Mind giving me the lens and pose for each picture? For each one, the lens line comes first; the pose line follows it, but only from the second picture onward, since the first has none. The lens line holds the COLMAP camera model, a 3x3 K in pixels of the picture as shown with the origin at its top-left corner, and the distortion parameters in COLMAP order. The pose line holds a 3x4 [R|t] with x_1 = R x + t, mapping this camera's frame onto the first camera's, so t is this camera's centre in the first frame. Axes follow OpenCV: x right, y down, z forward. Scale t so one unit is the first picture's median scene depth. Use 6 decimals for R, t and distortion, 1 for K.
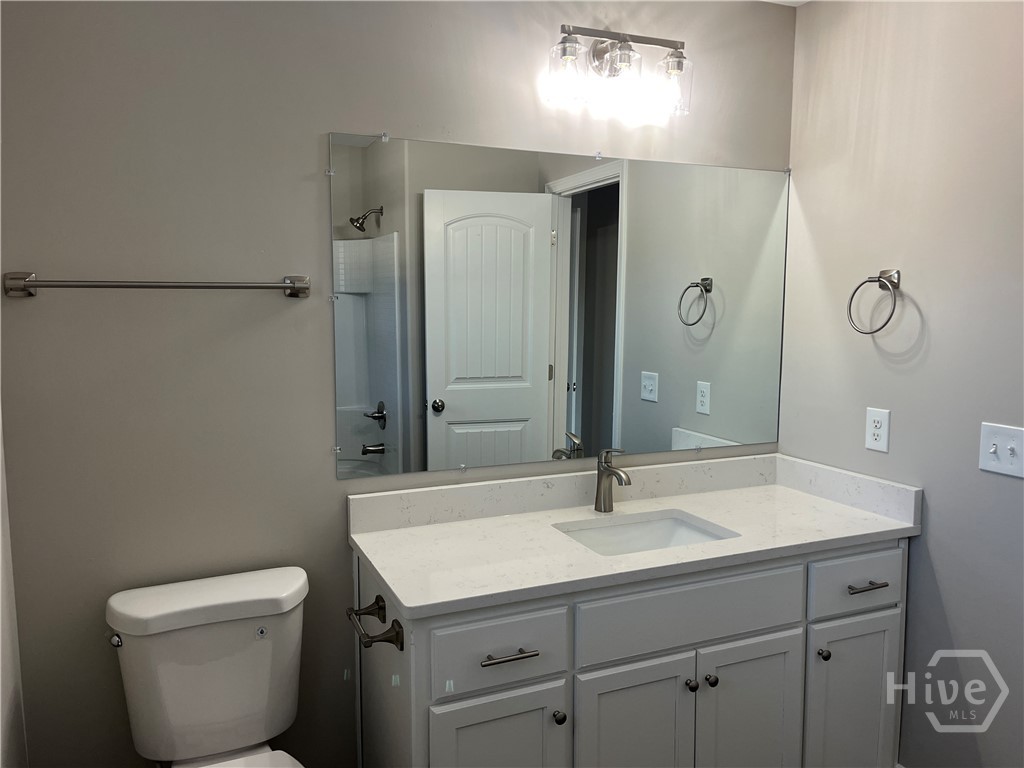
lens RADIAL K [[867.3, 0, 563.7], [0, 867.3, 396.6], [0, 0, 1]] dist [0.004146, -0.000269]
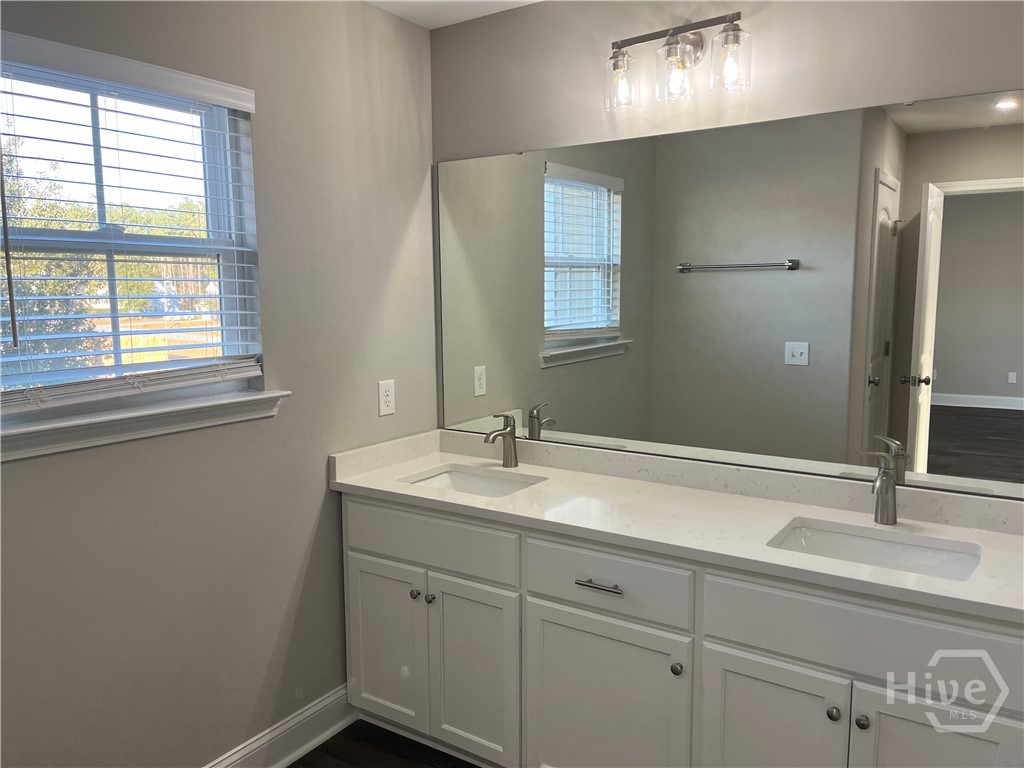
lens RADIAL K [[779.4, 0, 512.0], [0, 779.4, 384.0], [0, 0, 1]] dist [0.086415, -0.105604]
pose [[0.485739, 0.110149, -0.867136, 0.810973], [-0.079148, 0.993496, 0.081864, -0.056834], [0.870513, 0.028867, 0.491298, 0.369004]]
